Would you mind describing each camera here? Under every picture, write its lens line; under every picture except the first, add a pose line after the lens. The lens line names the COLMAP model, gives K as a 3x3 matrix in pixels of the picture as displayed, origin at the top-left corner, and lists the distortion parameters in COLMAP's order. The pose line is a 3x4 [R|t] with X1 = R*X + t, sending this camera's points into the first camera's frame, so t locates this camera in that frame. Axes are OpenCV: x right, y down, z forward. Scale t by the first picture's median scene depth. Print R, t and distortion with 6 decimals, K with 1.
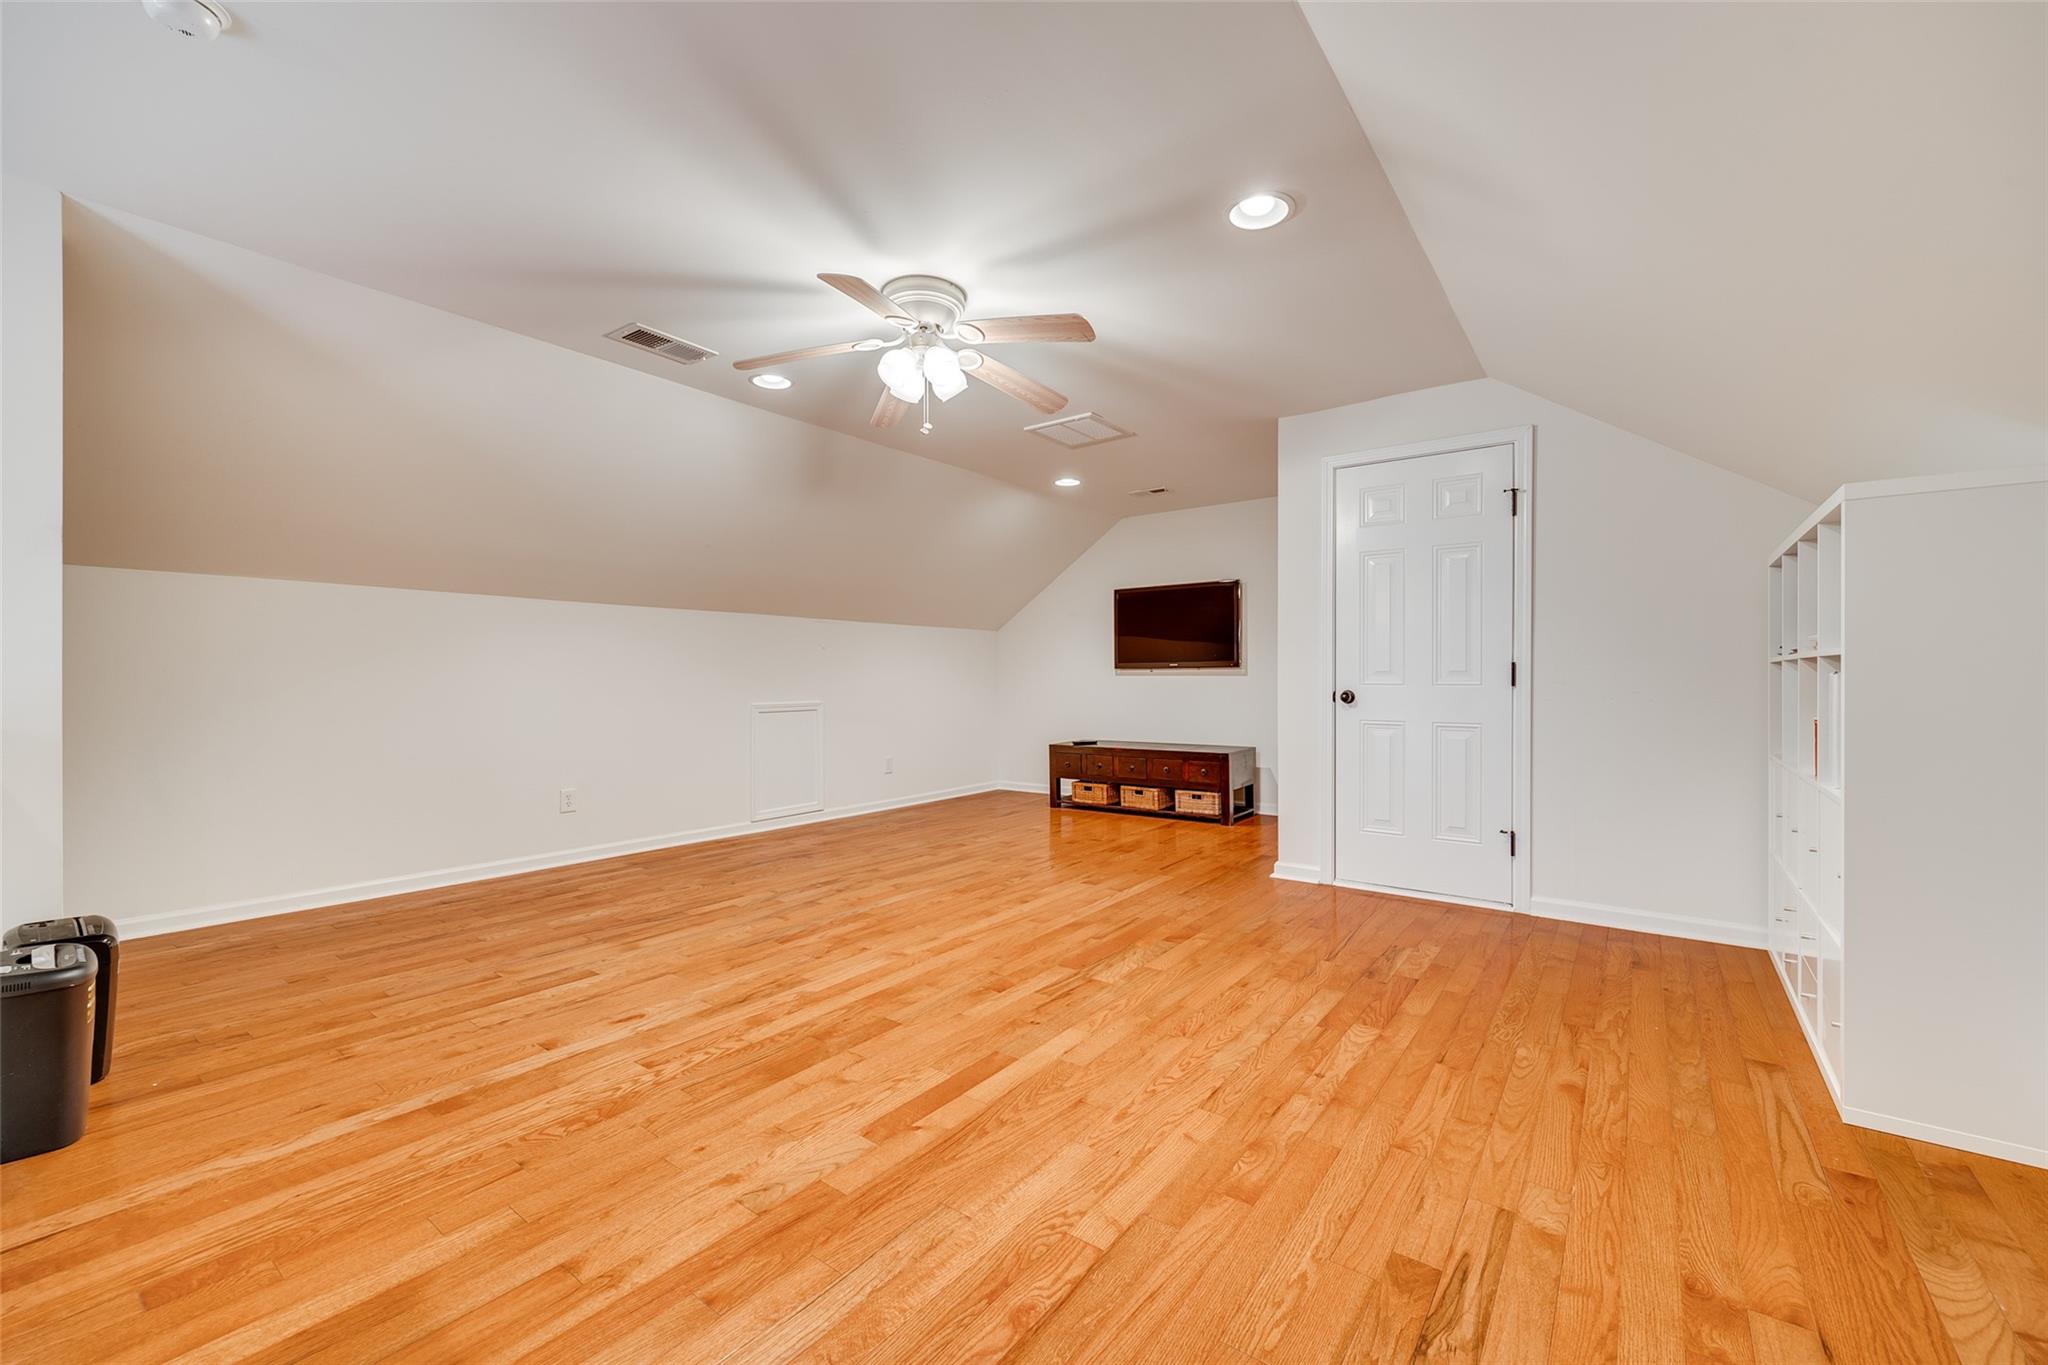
lens RADIAL K [[830.2, 0, 1030.3], [0, 830.2, 681.7], [0, 0, 1]] dist [-0.002565, 0.000893]
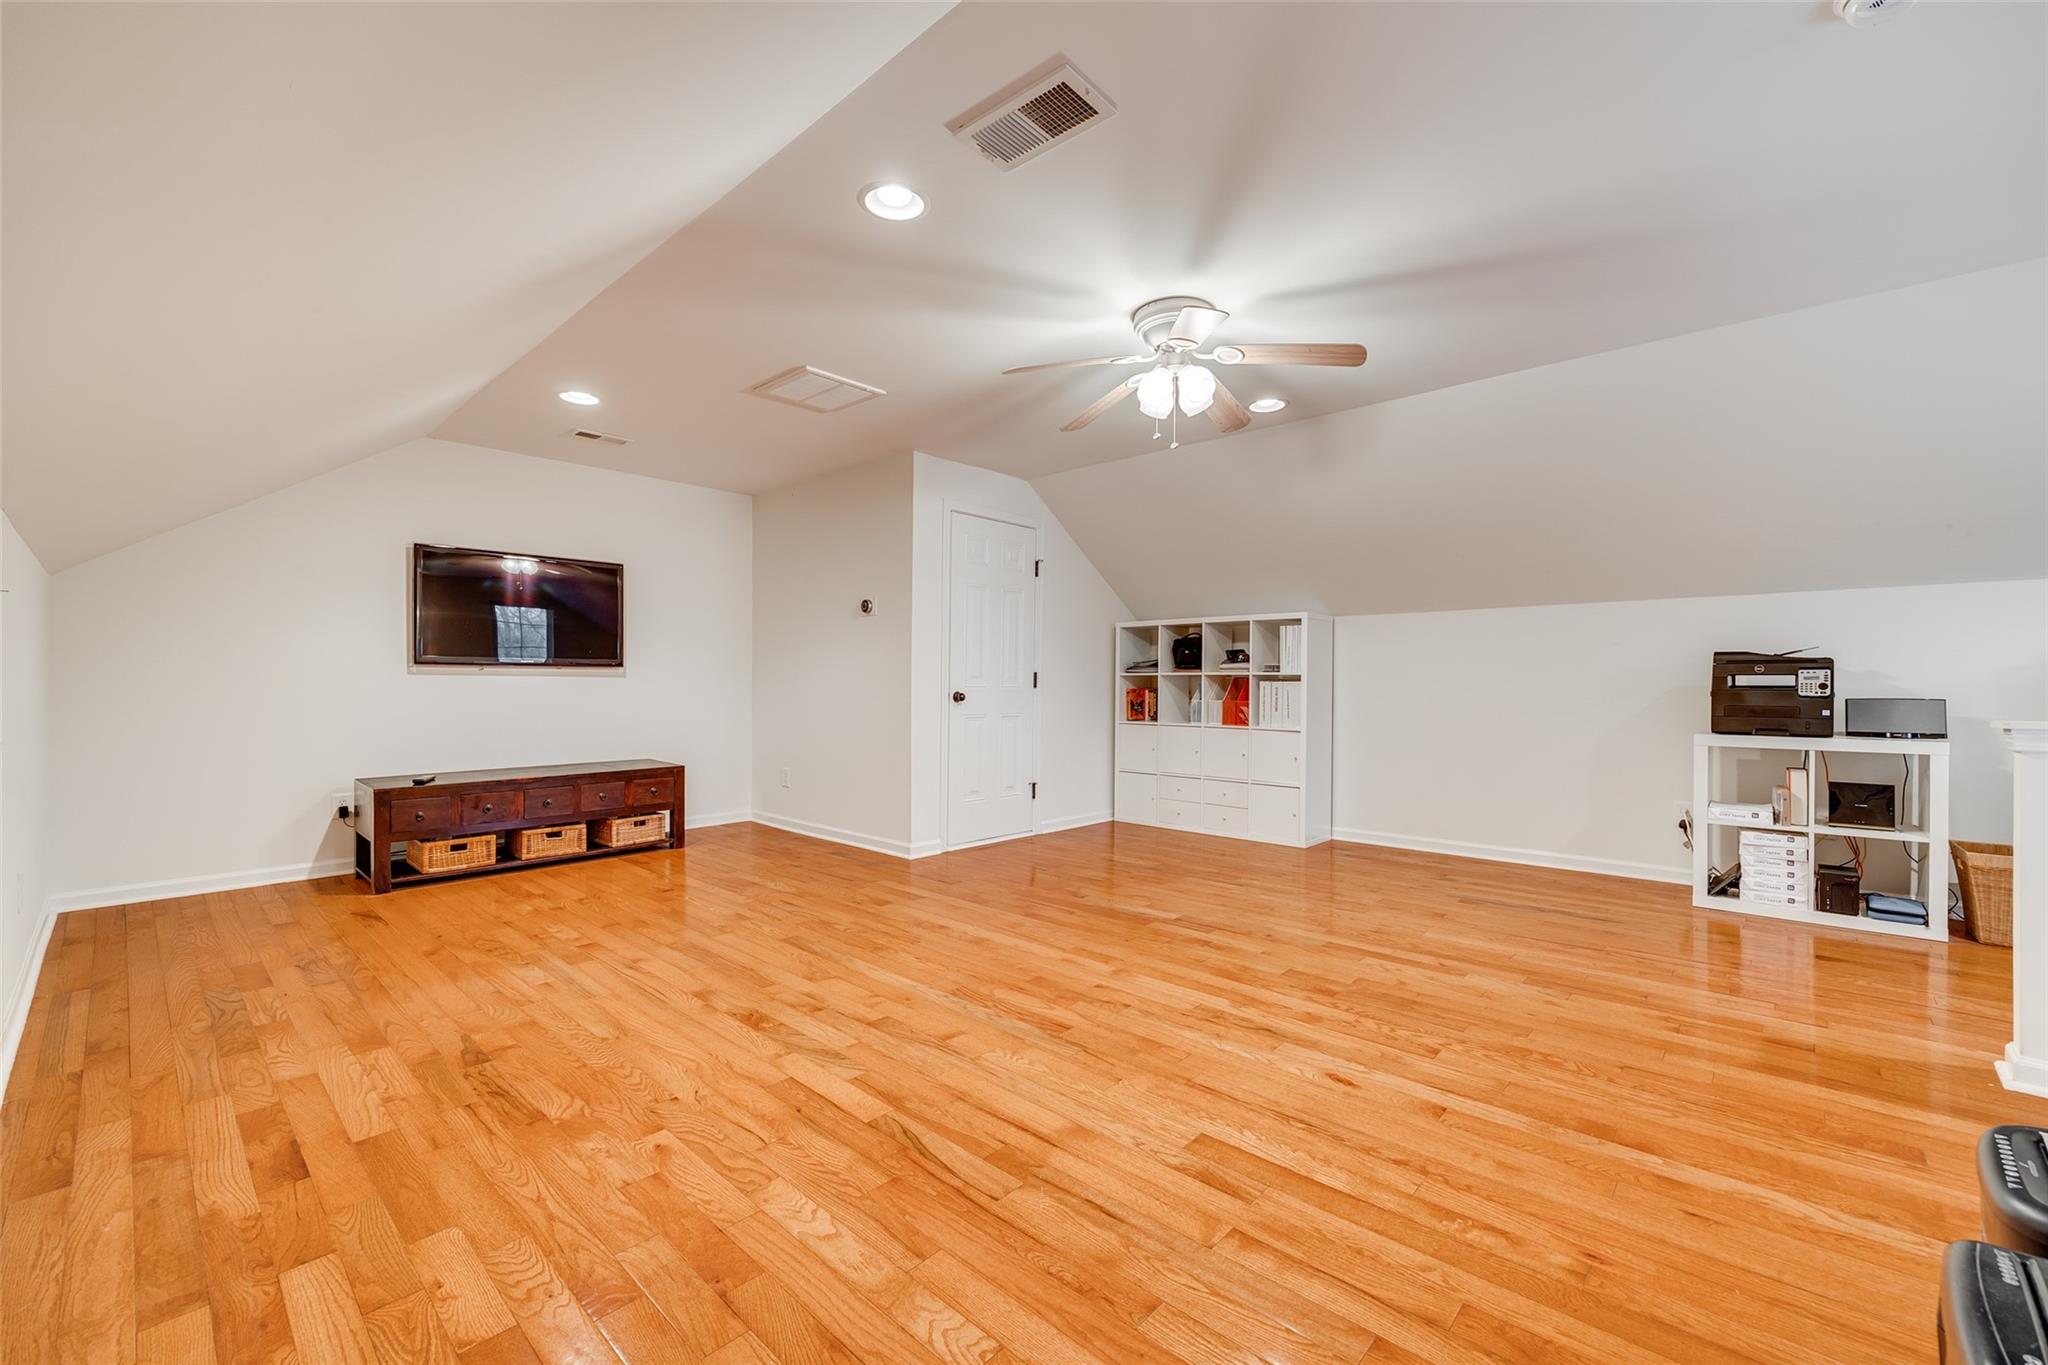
lens RADIAL K [[830.2, 0, 1030.3], [0, 830.2, 681.7], [0, 0, 1]] dist [-0.002565, 0.000893]
pose [[0.096261, 0.003078, 0.995351, -1.236419], [-0.000011, 0.999995, -0.003091, 0.000095], [-0.995356, 0.000287, 0.096261, 1.121264]]
